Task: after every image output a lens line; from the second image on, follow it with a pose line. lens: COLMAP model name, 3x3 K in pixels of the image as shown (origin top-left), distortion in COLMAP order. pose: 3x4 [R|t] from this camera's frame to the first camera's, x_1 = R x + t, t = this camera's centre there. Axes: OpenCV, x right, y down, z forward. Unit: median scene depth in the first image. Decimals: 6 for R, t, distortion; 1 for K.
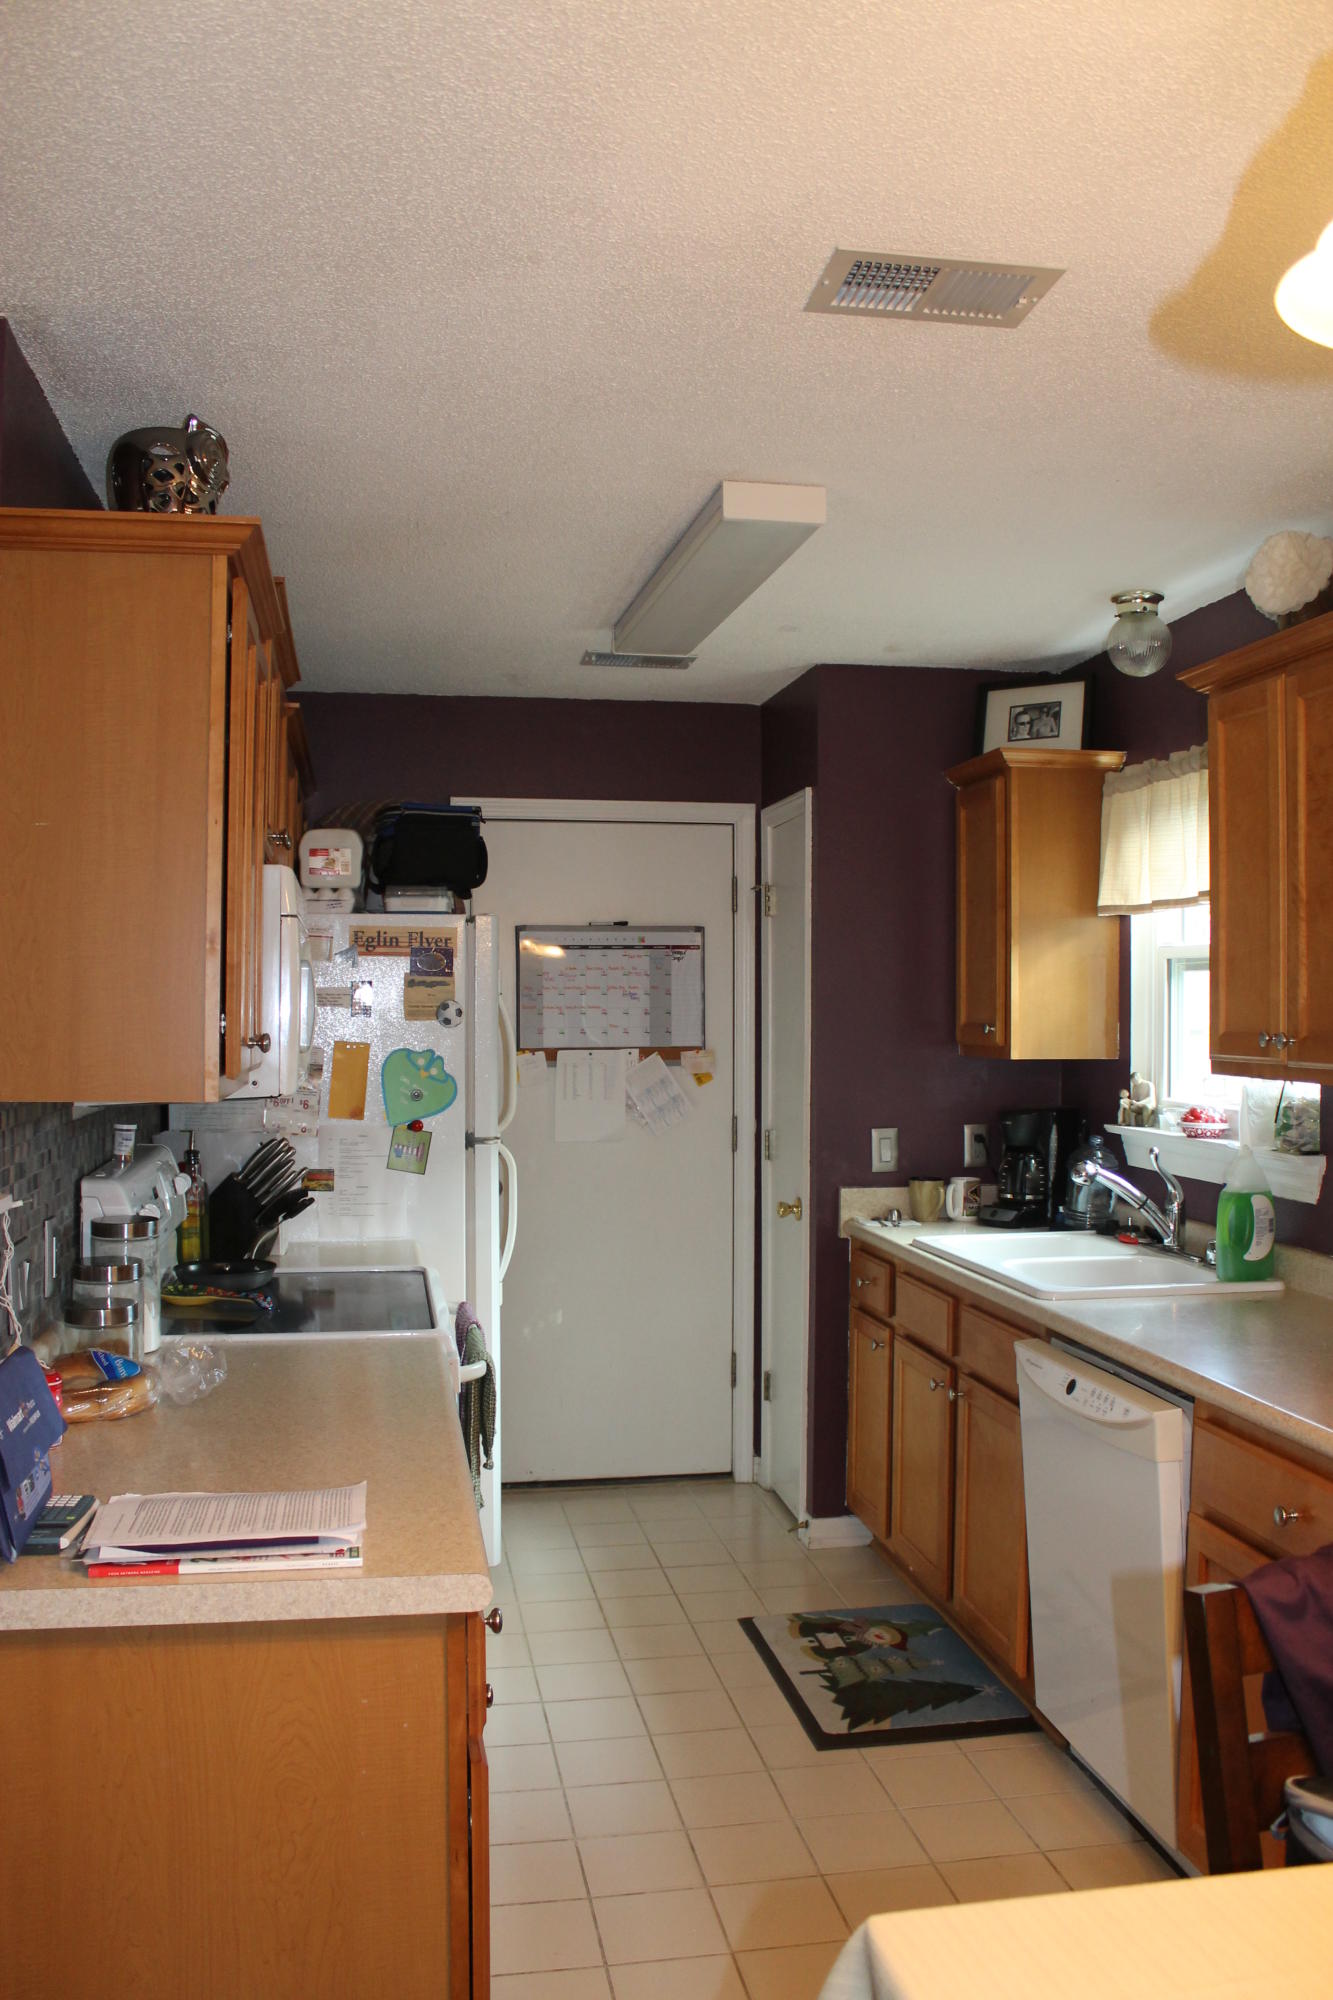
lens RADIAL K [[1675.3, 0, 666.5], [0, 1675.3, 1000.0], [0, 0, 1]] dist [-0.165163, 0.150765]
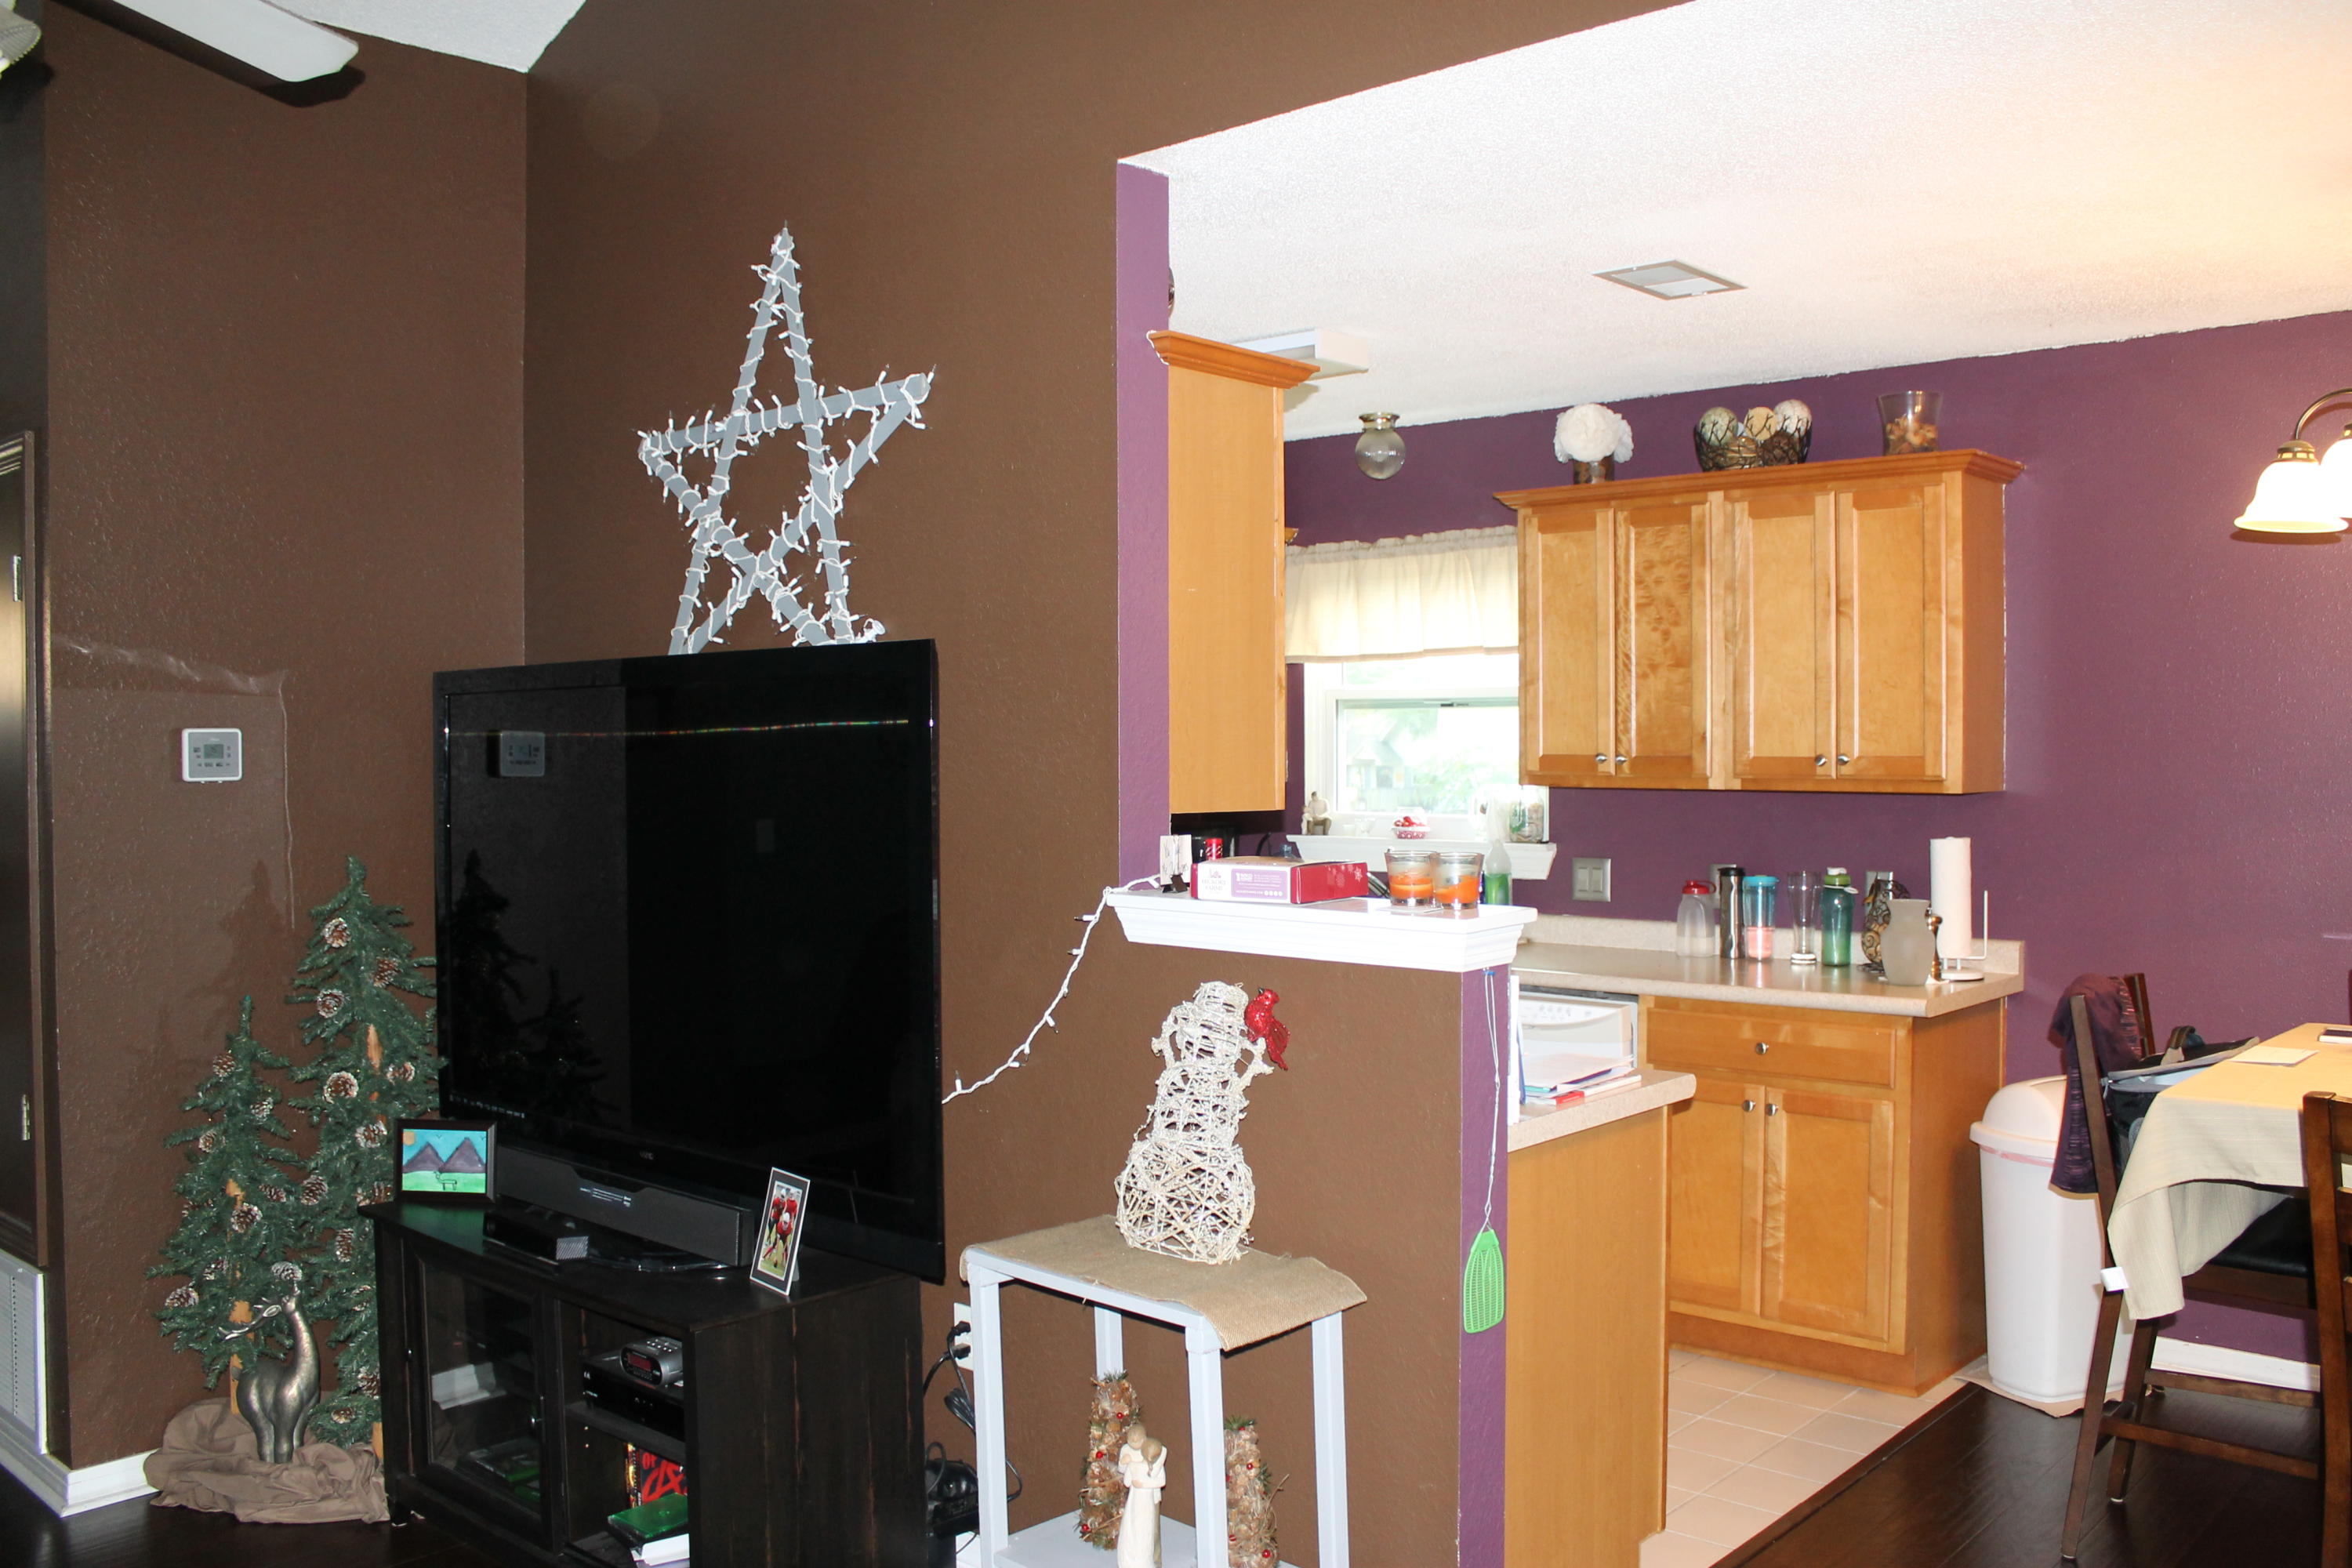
lens RADIAL K [[1970.1, 0, 1194.2], [0, 1970.1, 783.4], [0, 0, 1]] dist [-0.165163, 0.150765]
pose [[0.785186, -0.017693, 0.619007, -0.685801], [0.002413, 0.999672, 0.025513, 0.000165], [-0.619255, -0.018539, 0.784971, -0.094152]]
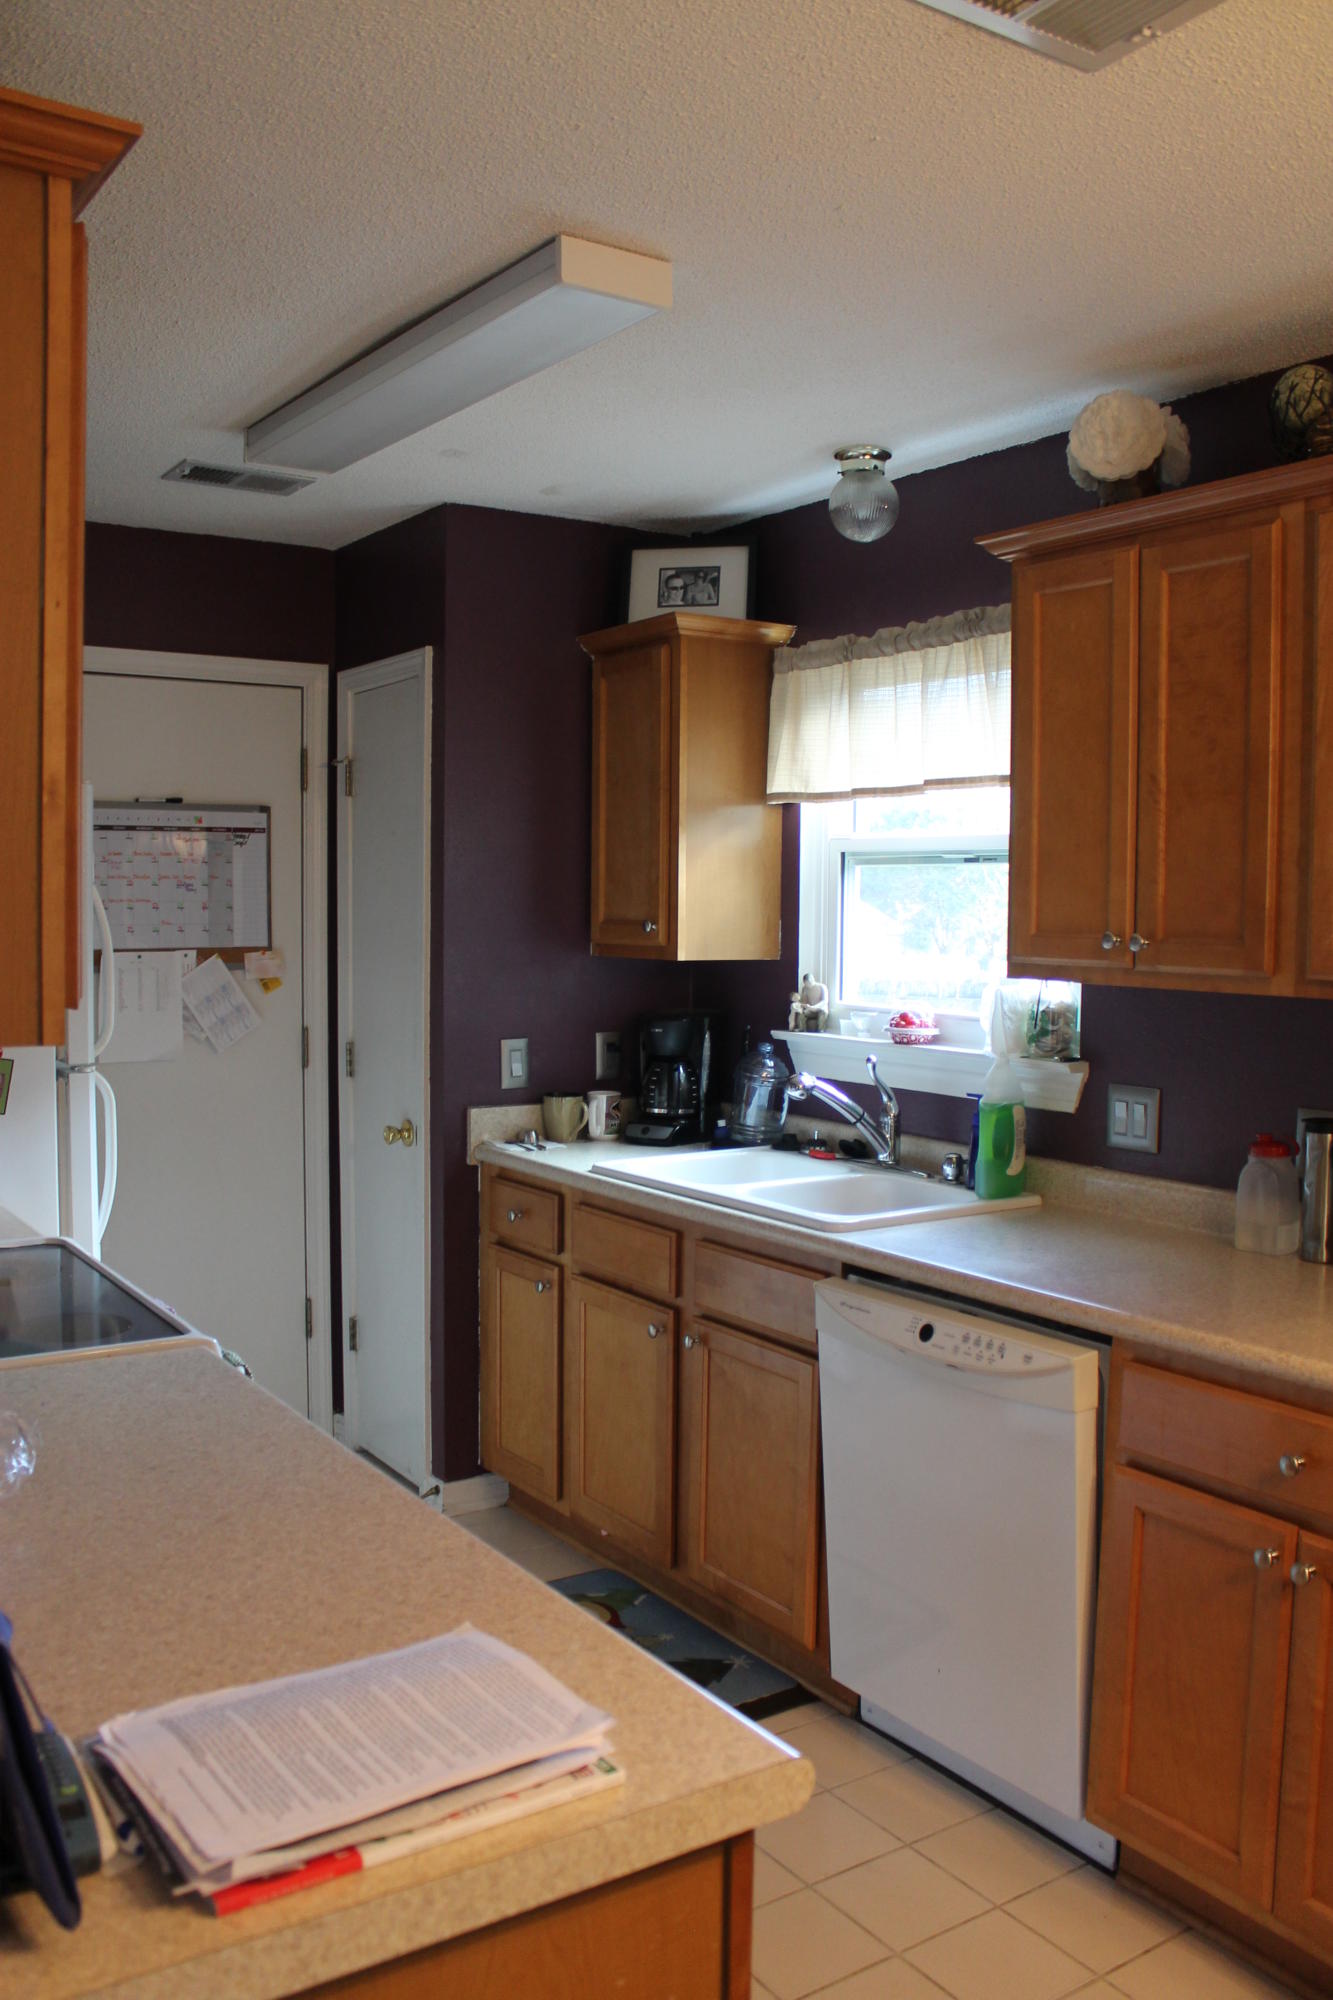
lens RADIAL K [[1675.3, 0, 666.5], [0, 1675.3, 1000.0], [0, 0, 1]] dist [-0.165163, 0.150765]
pose [[0.913898, -0.017119, 0.405583, -0.167302], [-0.008425, 0.998095, 0.061112, 0.001680], [-0.405856, -0.059267, 0.912013, 0.173687]]
